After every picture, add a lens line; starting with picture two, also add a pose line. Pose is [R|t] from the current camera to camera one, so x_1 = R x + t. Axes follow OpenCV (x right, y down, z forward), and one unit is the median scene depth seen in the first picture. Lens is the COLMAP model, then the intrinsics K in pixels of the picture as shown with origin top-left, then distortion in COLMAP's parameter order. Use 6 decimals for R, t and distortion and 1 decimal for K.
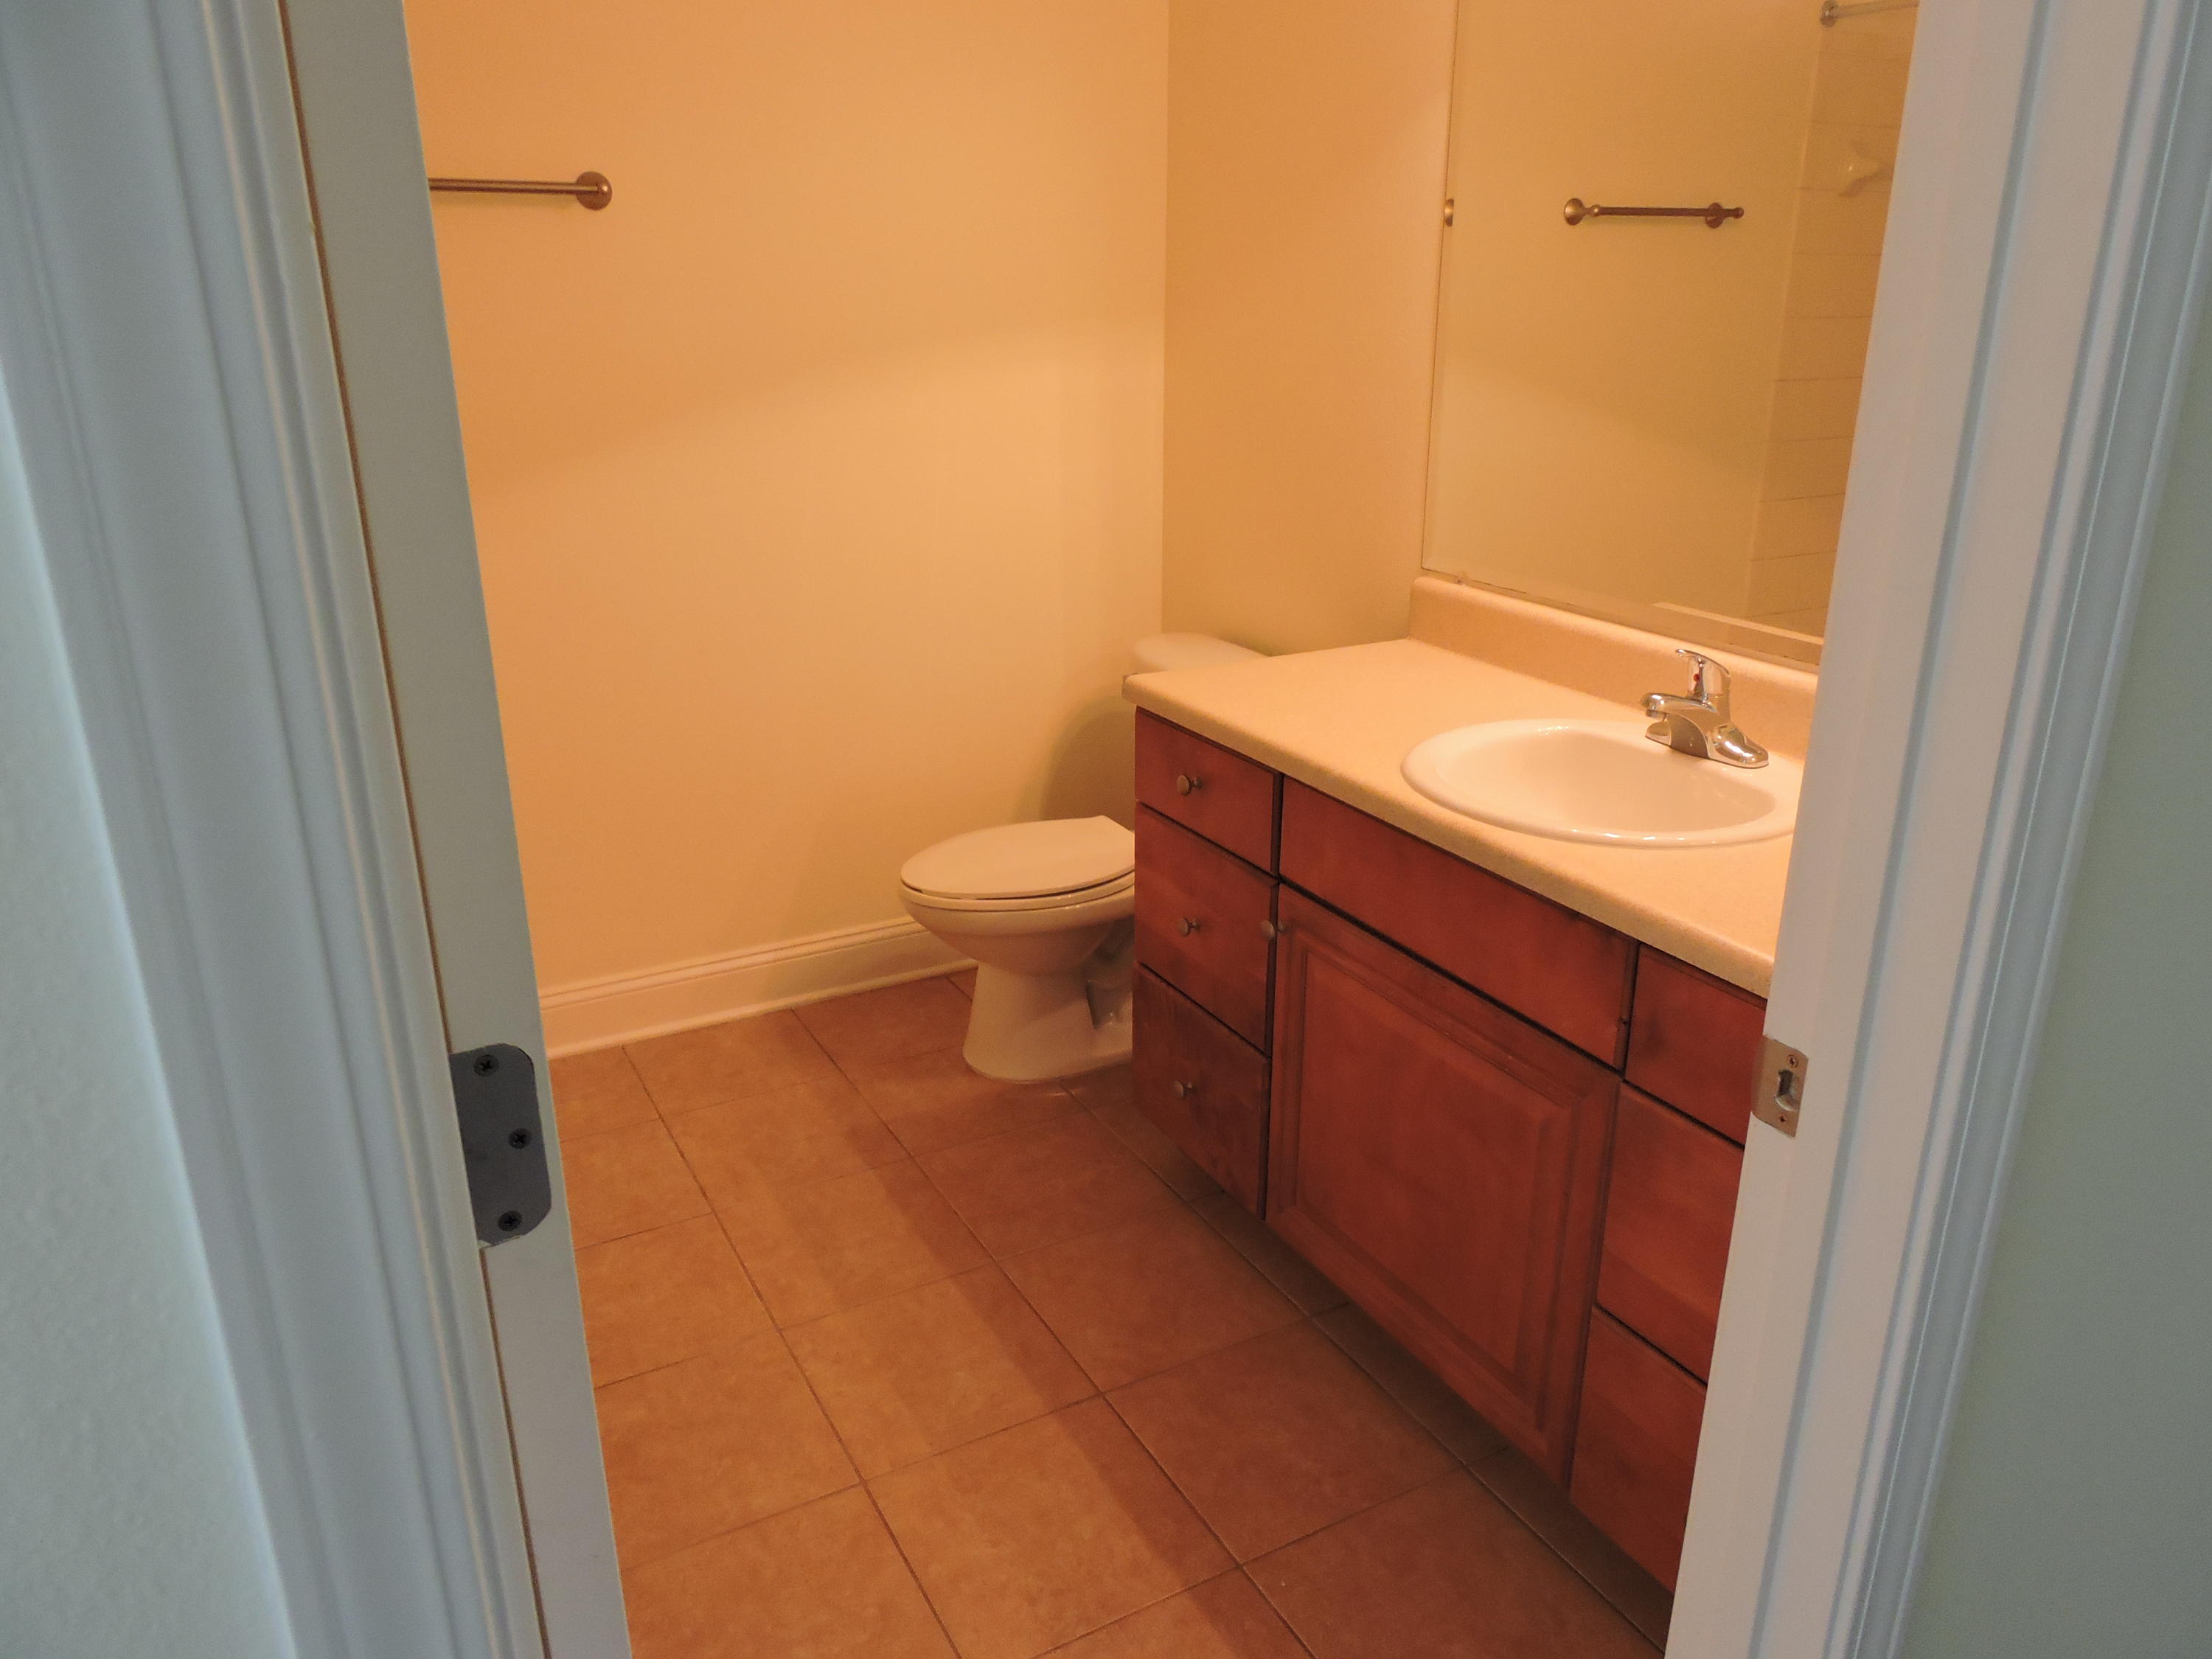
lens RADIAL K [[1583.8, 0, 1104.4], [0, 1583.8, 832.6], [0, 0, 1]] dist [0.002119, -0.000750]
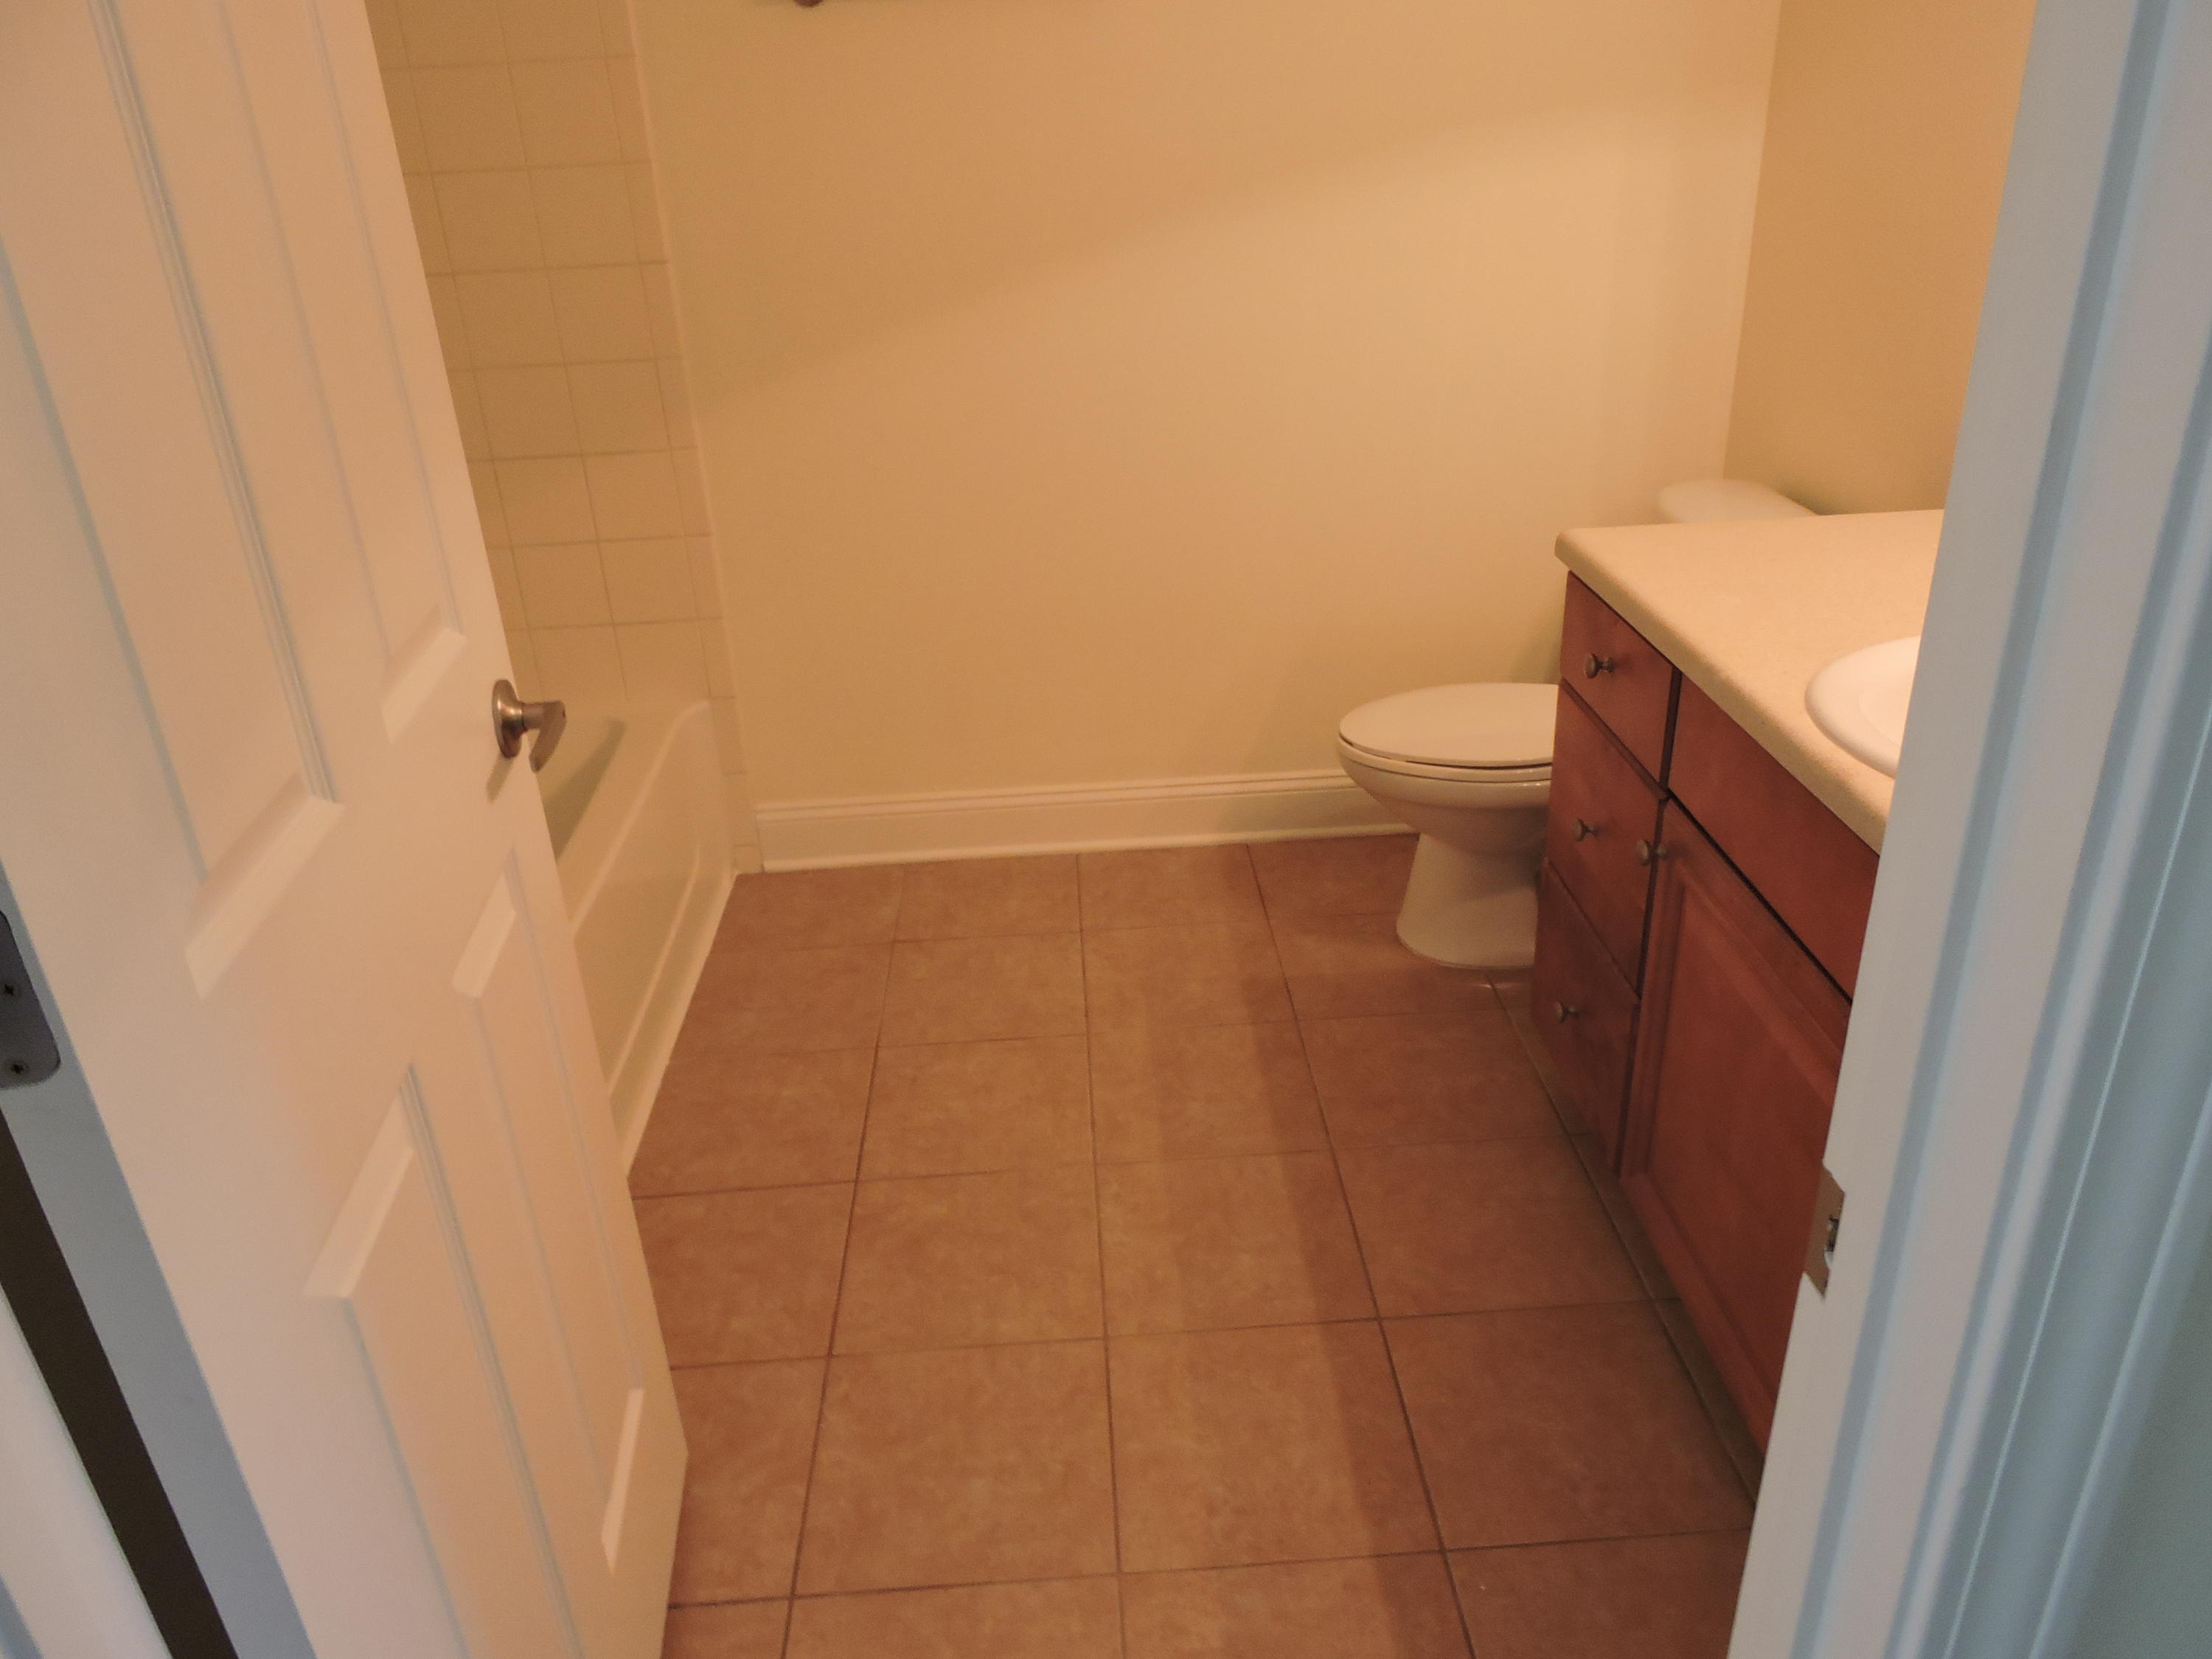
lens RADIAL K [[1583.8, 0, 1123.0], [0, 1583.8, 822.2], [0, 0, 1]] dist [0.002119, -0.000750]
pose [[0.896968, 0.154257, -0.414309, 0.183610], [-0.107493, 0.985125, 0.134067, -0.033292], [0.428827, -0.075718, 0.900208, 0.119880]]
